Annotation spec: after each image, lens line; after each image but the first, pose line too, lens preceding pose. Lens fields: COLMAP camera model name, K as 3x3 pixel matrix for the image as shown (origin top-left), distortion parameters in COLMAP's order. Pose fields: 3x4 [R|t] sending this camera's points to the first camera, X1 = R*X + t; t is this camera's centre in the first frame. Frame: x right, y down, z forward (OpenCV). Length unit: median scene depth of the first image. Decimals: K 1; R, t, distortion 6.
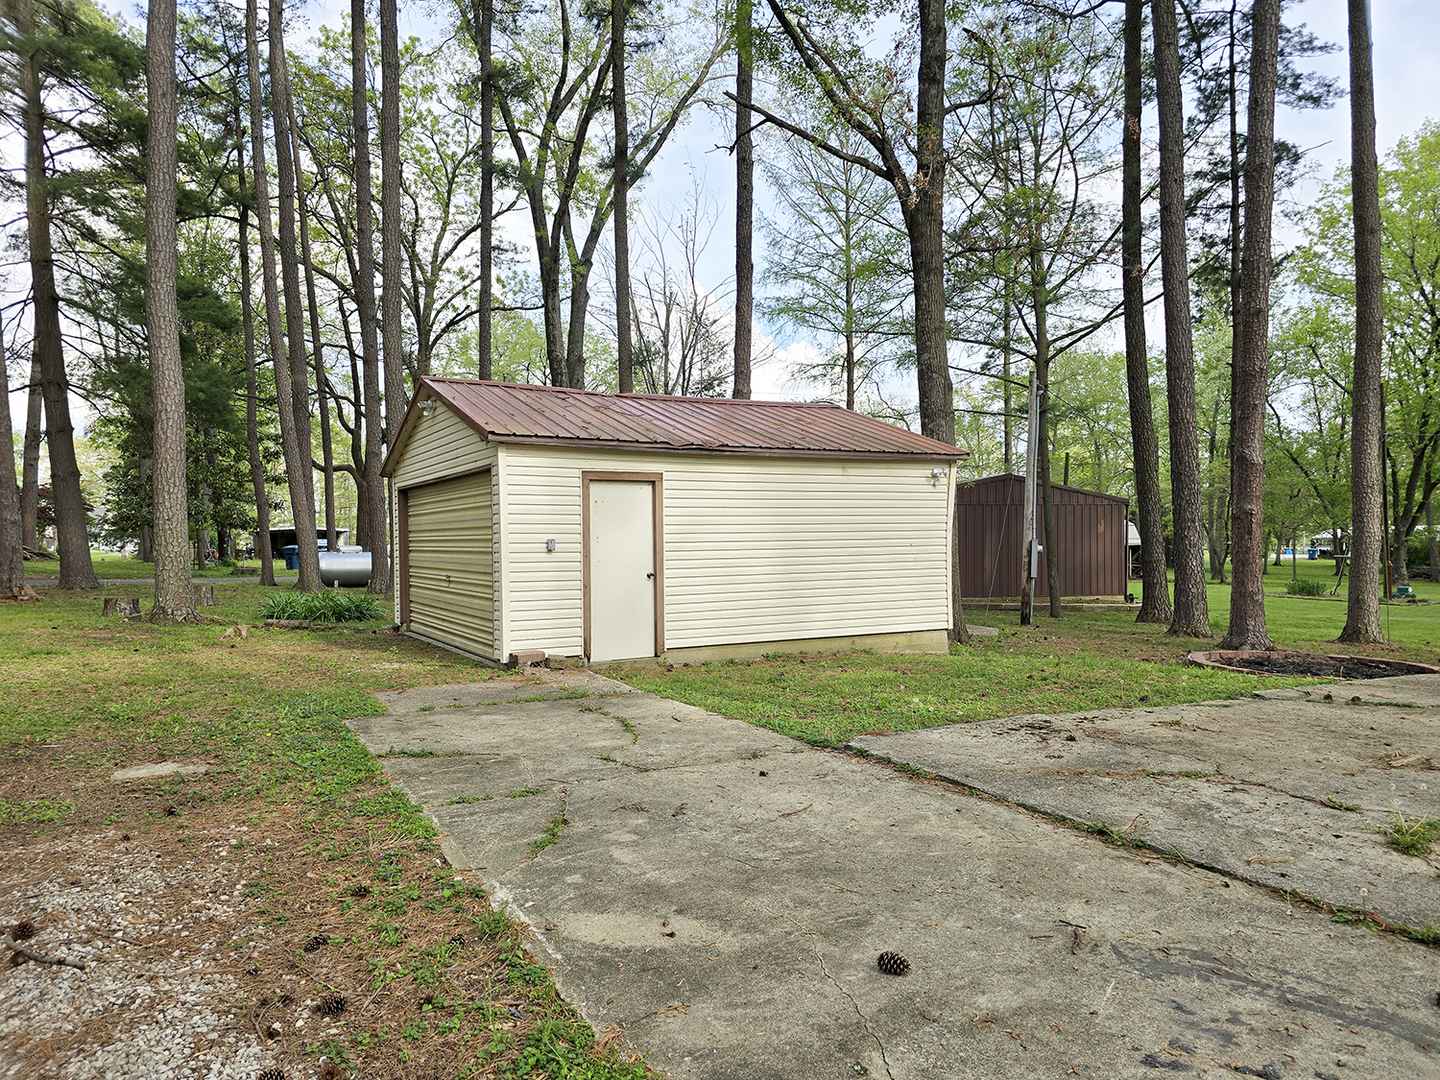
lens RADIAL K [[961.4, 0, 727.8], [0, 961.4, 538.2], [0, 0, 1]] dist [0.068867, -0.066692]
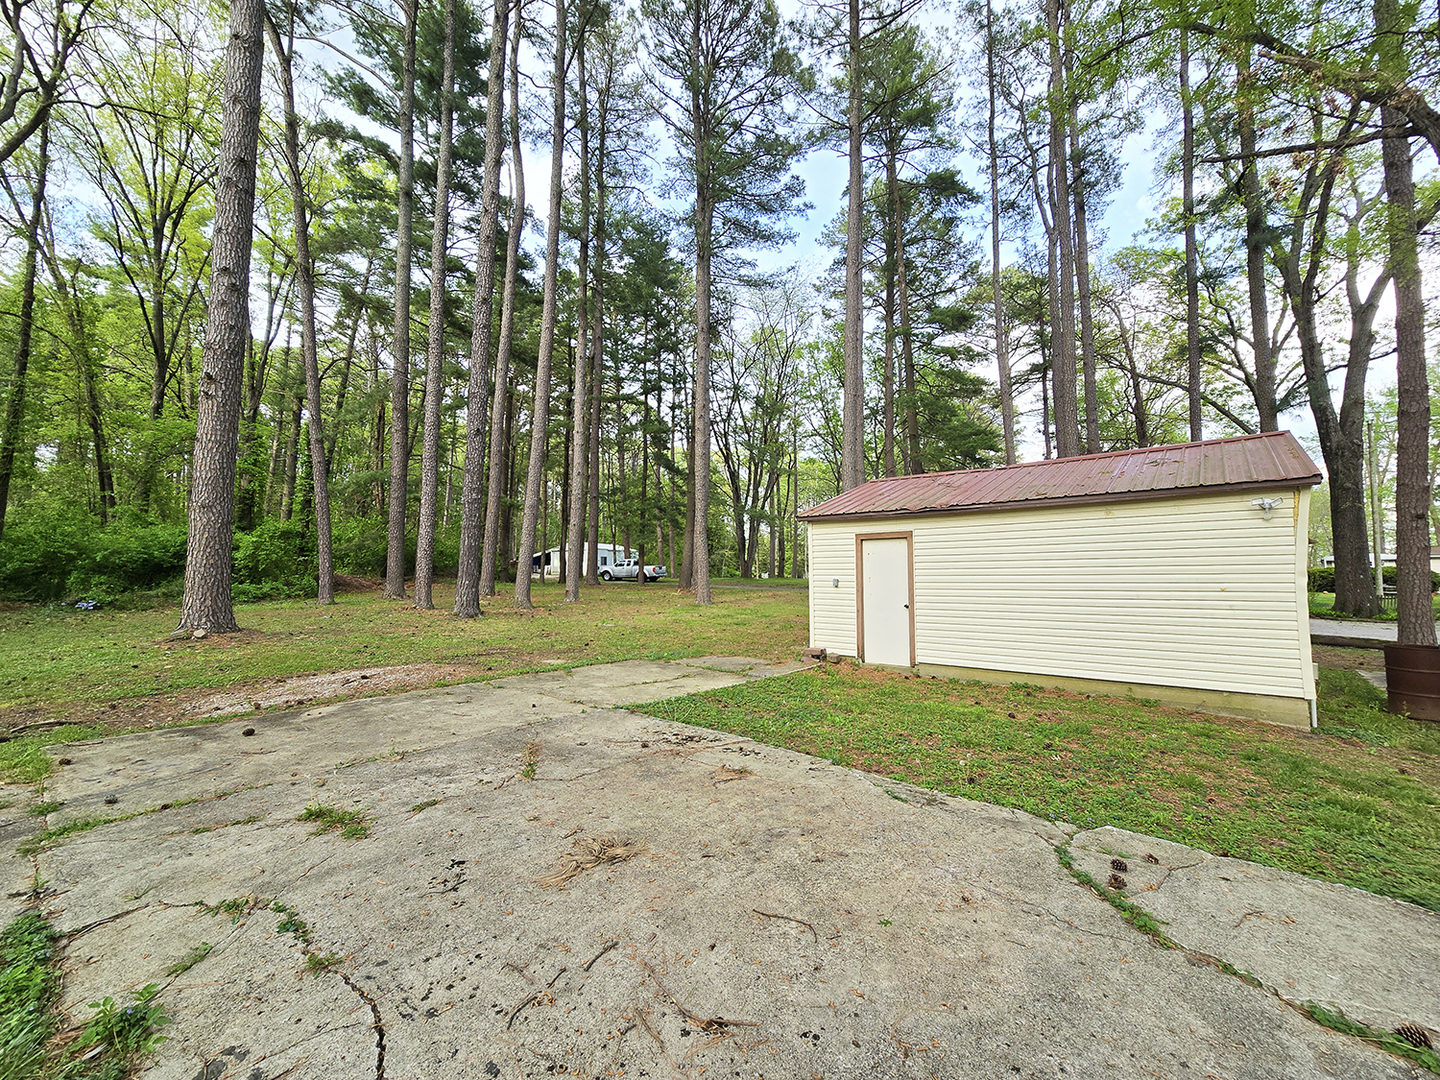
lens RADIAL K [[592.9, 0, 717.9], [0, 592.9, 538.5], [0, 0, 1]] dist [-0.004583, -0.000766]
pose [[0.342272, -0.050807, -0.938226, 1.323437], [-0.002912, 0.998475, -0.055131, -0.022716], [0.939596, 0.021602, 0.341602, 0.972121]]
